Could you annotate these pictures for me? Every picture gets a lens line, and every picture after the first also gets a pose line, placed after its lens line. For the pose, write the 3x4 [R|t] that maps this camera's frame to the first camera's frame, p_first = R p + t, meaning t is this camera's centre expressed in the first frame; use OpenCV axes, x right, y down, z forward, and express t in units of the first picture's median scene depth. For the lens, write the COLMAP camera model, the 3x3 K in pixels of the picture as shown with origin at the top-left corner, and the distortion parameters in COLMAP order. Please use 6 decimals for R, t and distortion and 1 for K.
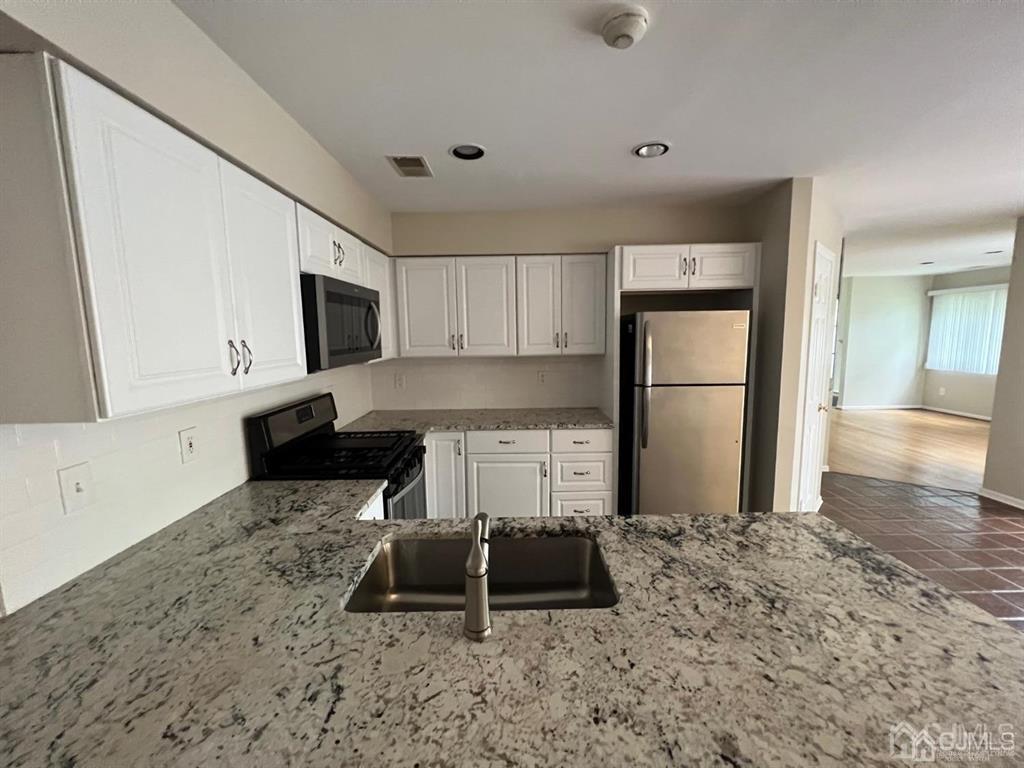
lens RADIAL K [[408.0, 0, 511.3], [0, 408.0, 380.8], [0, 0, 1]] dist [0.002126, -0.000338]
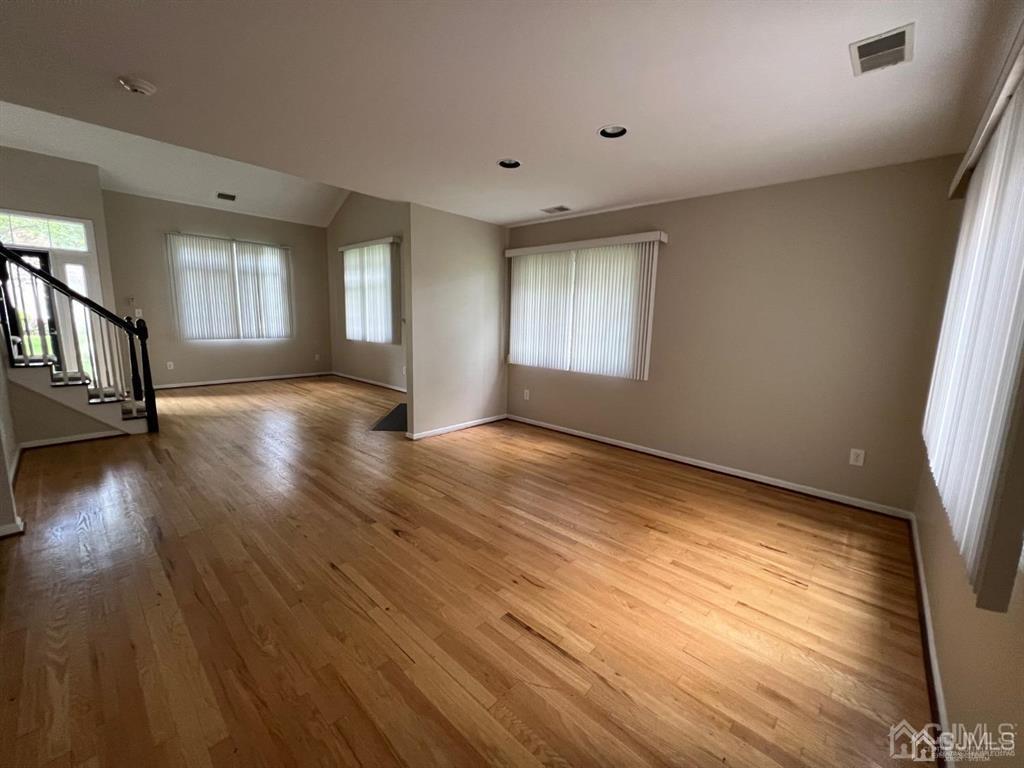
lens RADIAL K [[408.0, 0, 511.3], [0, 408.0, 380.8], [0, 0, 1]] dist [0.002126, -0.000338]
pose [[0.669368, -0.078187, 0.738805, 1.250645], [0.048797, 0.996926, 0.061293, -0.102926], [-0.741327, -0.004977, 0.671126, 1.323197]]
